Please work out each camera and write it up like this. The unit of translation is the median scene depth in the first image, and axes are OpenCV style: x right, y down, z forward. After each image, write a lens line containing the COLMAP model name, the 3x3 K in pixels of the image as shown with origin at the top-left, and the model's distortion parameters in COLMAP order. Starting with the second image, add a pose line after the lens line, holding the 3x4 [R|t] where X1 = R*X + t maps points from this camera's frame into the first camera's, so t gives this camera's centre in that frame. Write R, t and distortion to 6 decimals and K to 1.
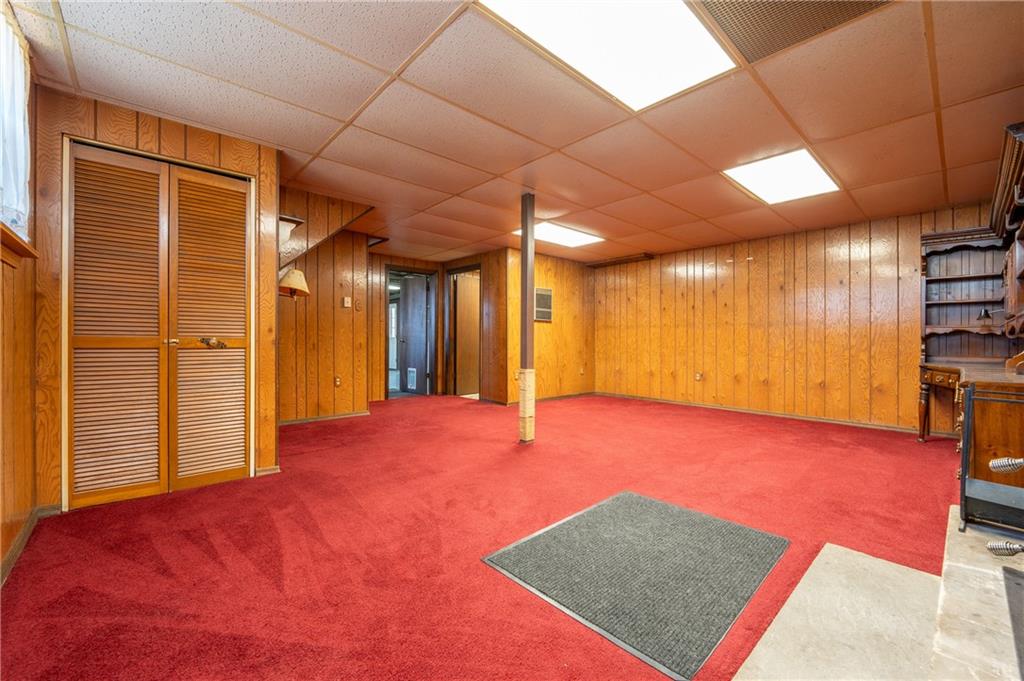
lens RADIAL K [[418.3, 0, 512.5], [0, 418.3, 342.6], [0, 0, 1]] dist [-0.000074, 0.000019]
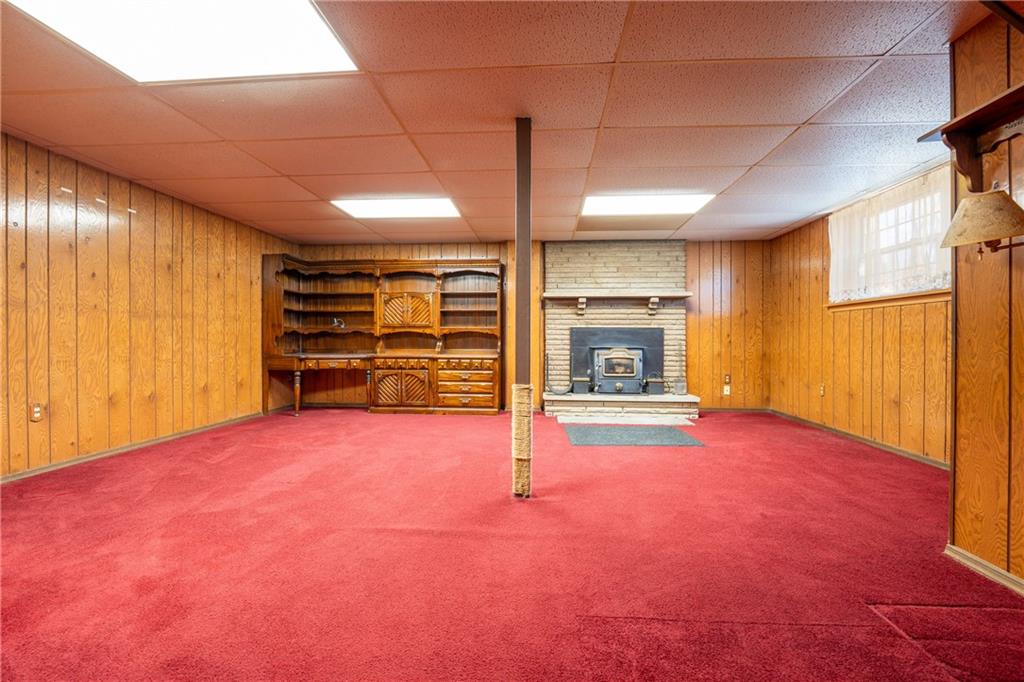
lens RADIAL K [[415.7, 0, 514.1], [0, 415.7, 338.8], [0, 0, 1]] dist [-0.002449, -0.000379]
pose [[-0.689410, -0.009674, 0.724307, -0.313553], [-0.008966, 0.999948, 0.004822, -0.012207], [-0.724316, -0.003169, -0.689461, 1.043829]]
